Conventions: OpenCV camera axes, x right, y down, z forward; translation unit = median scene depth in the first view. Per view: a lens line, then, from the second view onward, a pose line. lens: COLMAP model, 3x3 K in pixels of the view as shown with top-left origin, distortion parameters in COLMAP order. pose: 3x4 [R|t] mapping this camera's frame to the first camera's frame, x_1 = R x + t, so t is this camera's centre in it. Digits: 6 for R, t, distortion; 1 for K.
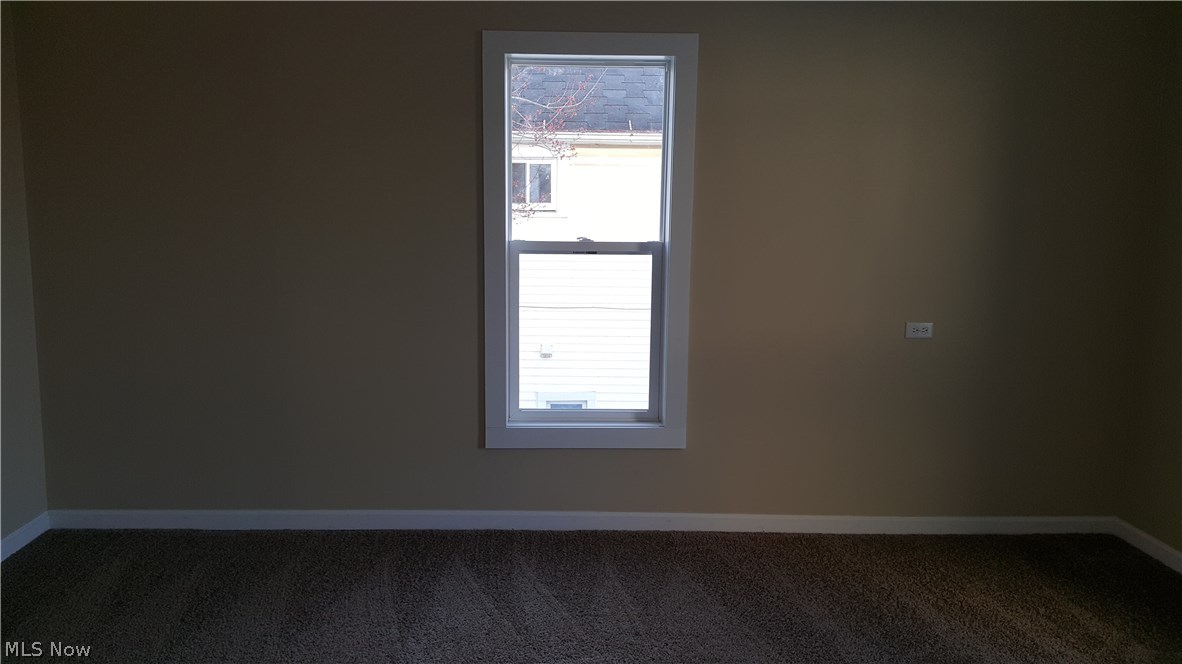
lens RADIAL K [[862.4, 0, 578.2], [0, 862.4, 340.1], [0, 0, 1]] dist [0.065607, -0.004793]
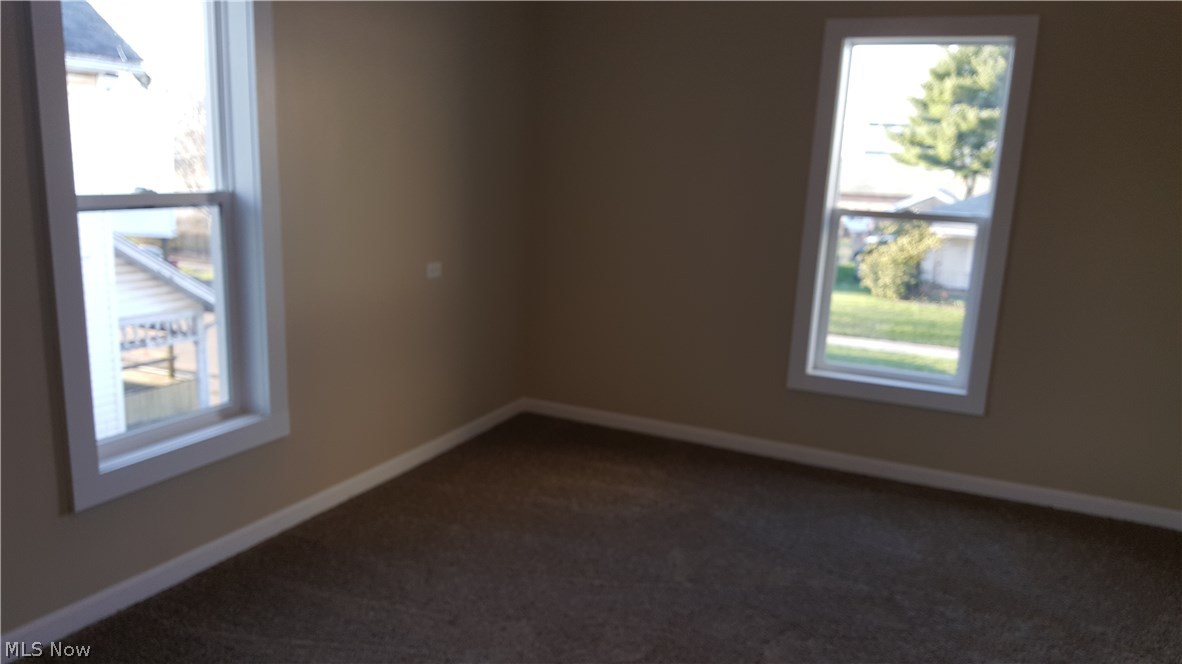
lens RADIAL K [[862.4, 0, 578.2], [0, 862.4, 340.1], [0, 0, 1]] dist [0.065607, -0.004793]
pose [[0.399630, -0.152324, 0.903932, -0.536661], [0.089050, 0.987884, 0.127101, -0.054198], [-0.912341, 0.029701, 0.408352, 0.373128]]
